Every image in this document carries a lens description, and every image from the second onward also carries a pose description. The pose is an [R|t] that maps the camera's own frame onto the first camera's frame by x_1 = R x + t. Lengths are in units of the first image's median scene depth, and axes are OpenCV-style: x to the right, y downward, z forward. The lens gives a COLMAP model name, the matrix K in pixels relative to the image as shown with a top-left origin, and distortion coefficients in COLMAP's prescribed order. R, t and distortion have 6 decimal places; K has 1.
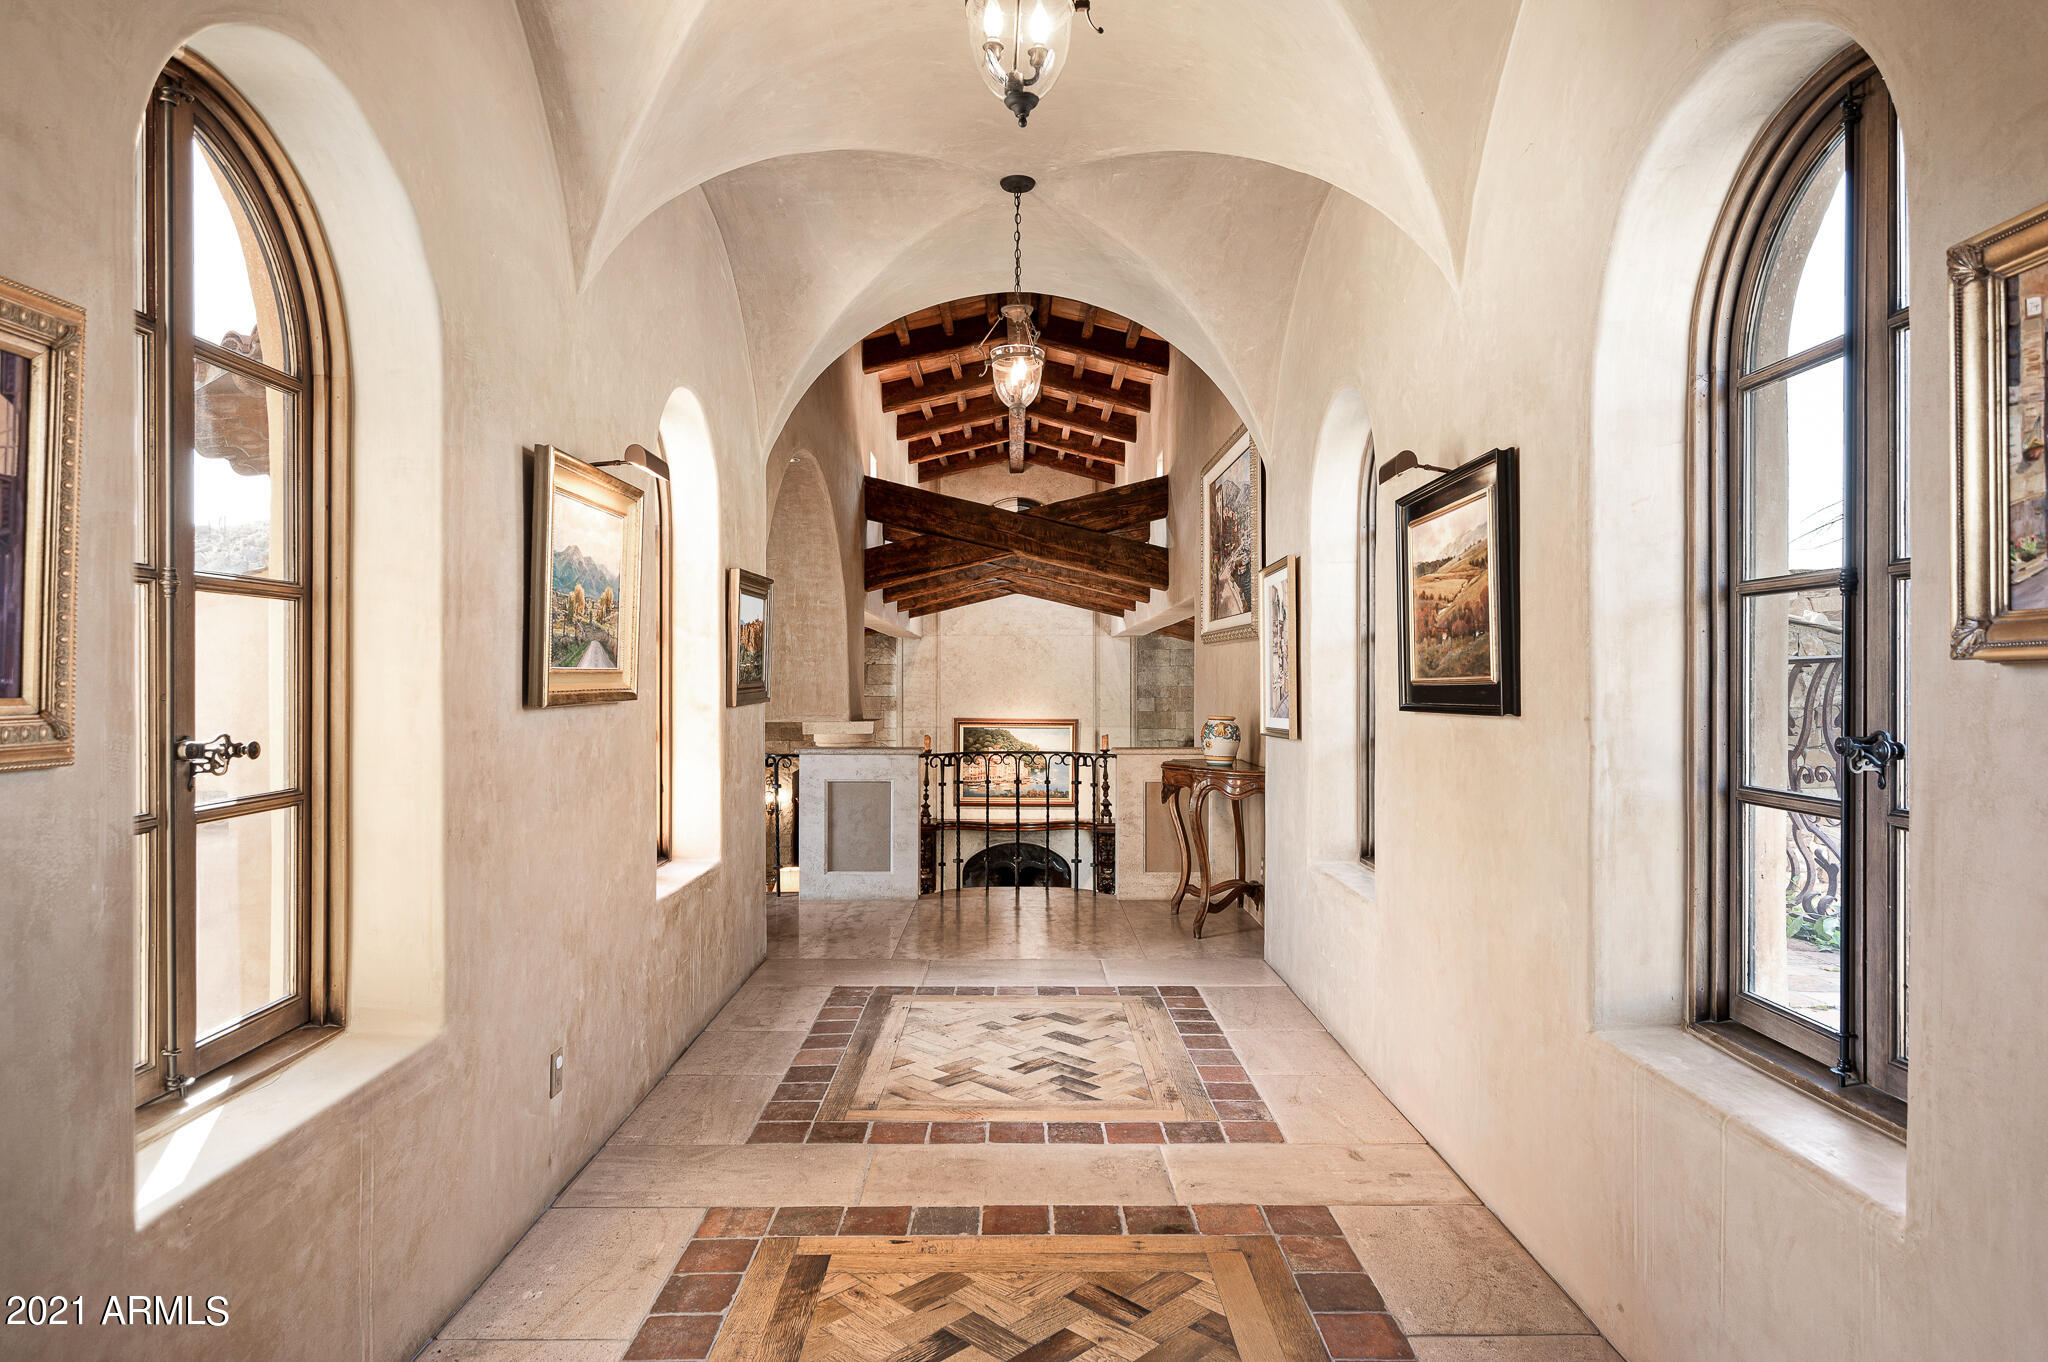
lens RADIAL K [[1178.8, 0, 1023.5], [0, 1178.8, 680.8], [0, 0, 1]] dist [-0.000196, -0.000030]
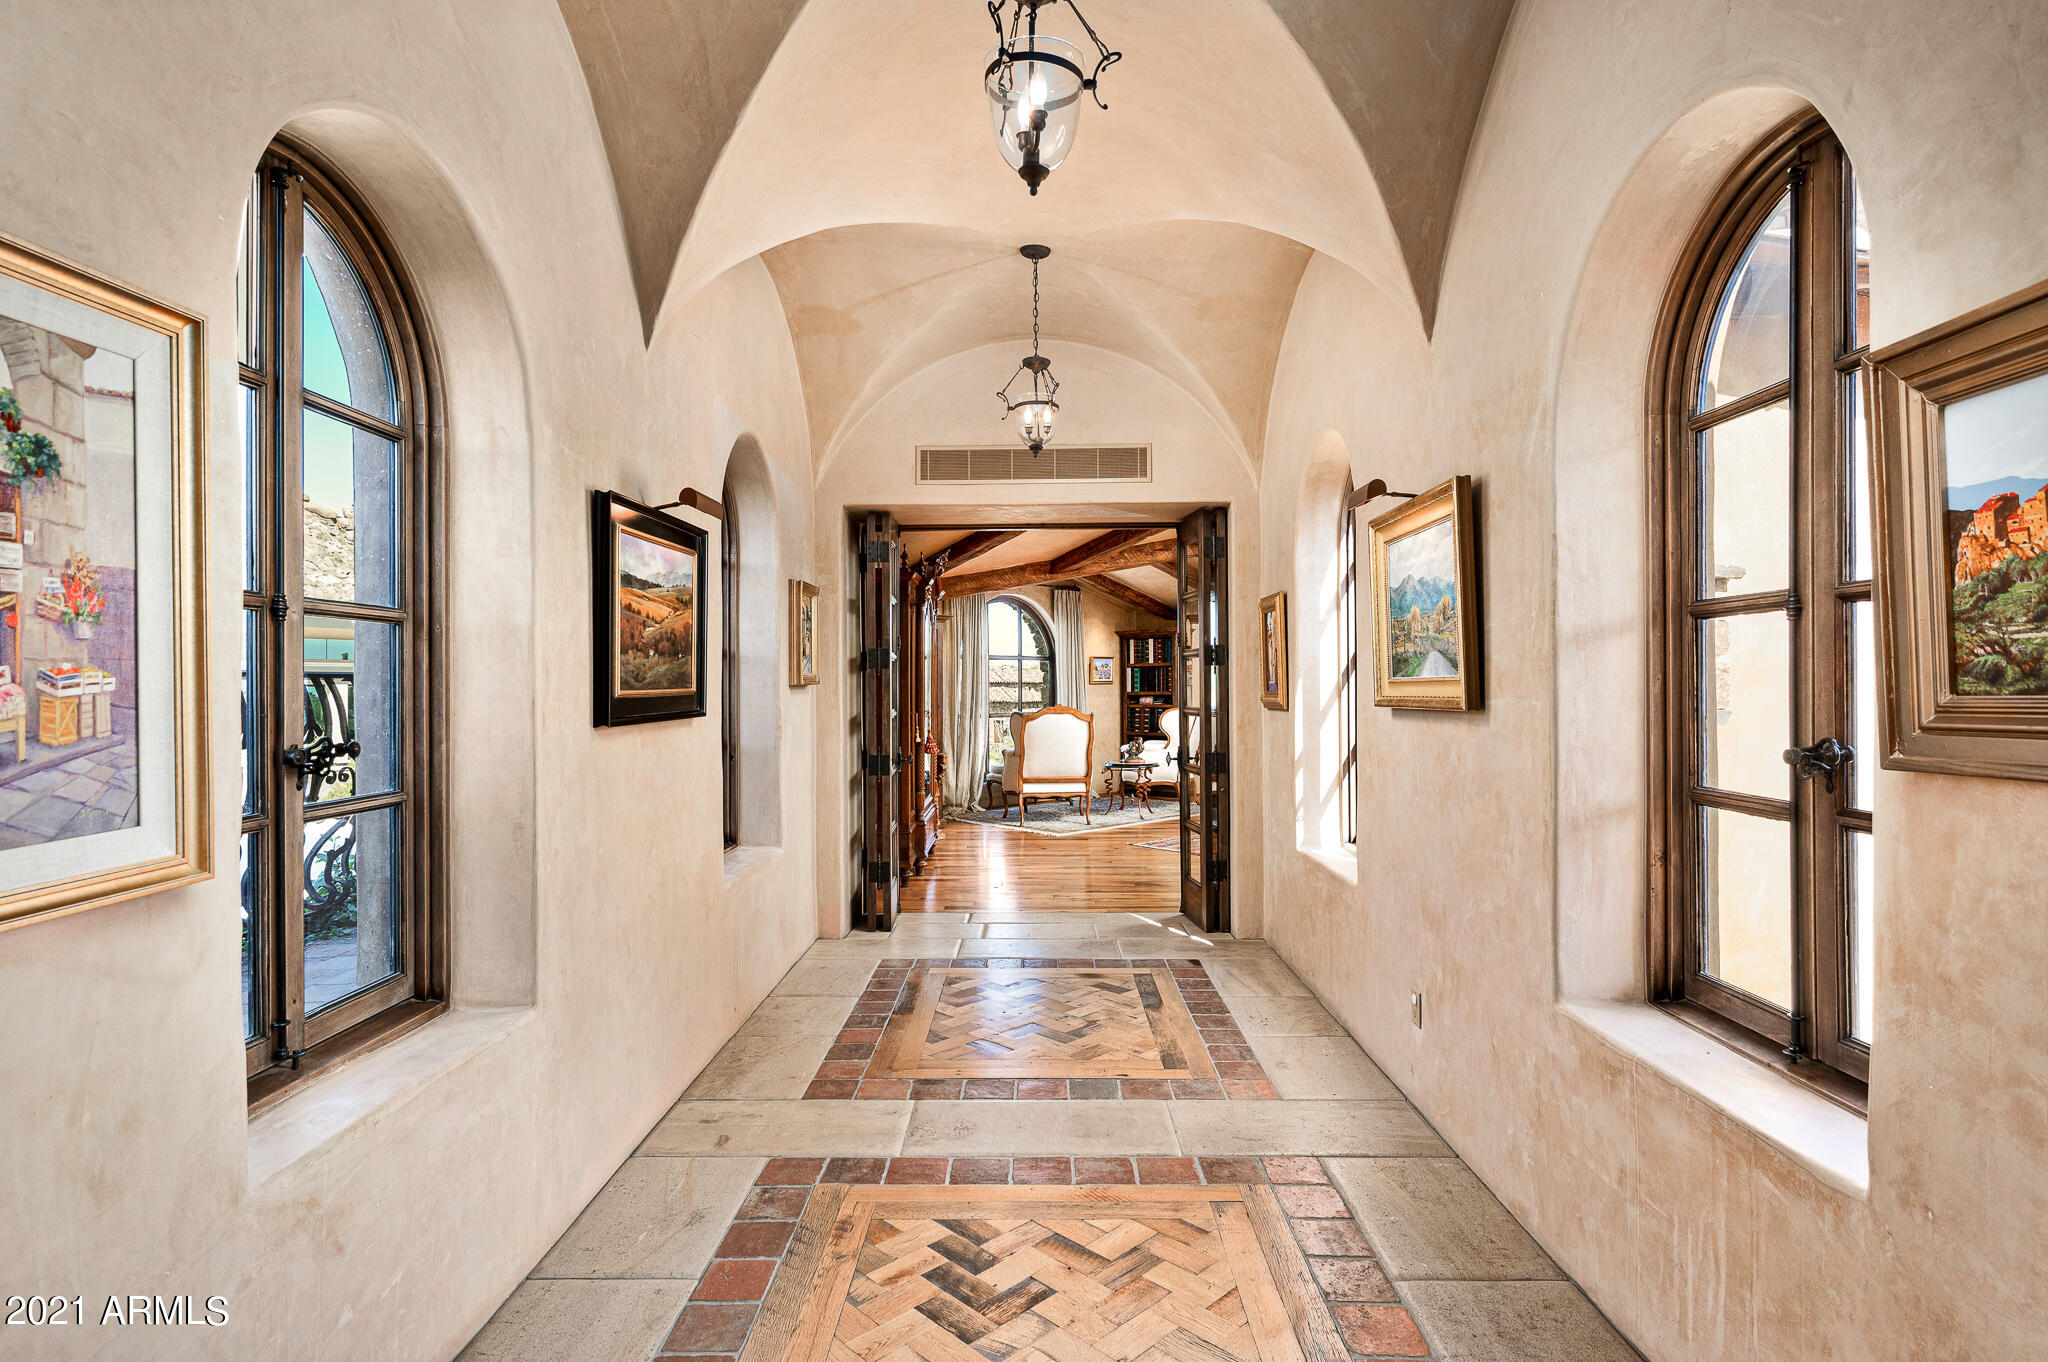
lens RADIAL K [[1014.0, 0, 1022.9], [0, 1014.0, 680.6], [0, 0, 1]] dist [-0.003022, -0.000791]
pose [[-0.999777, 0.005642, 0.020342, -0.009258], [0.005497, 0.999959, -0.007174, -0.002377], [-0.020382, -0.007061, -0.999767, 1.845478]]
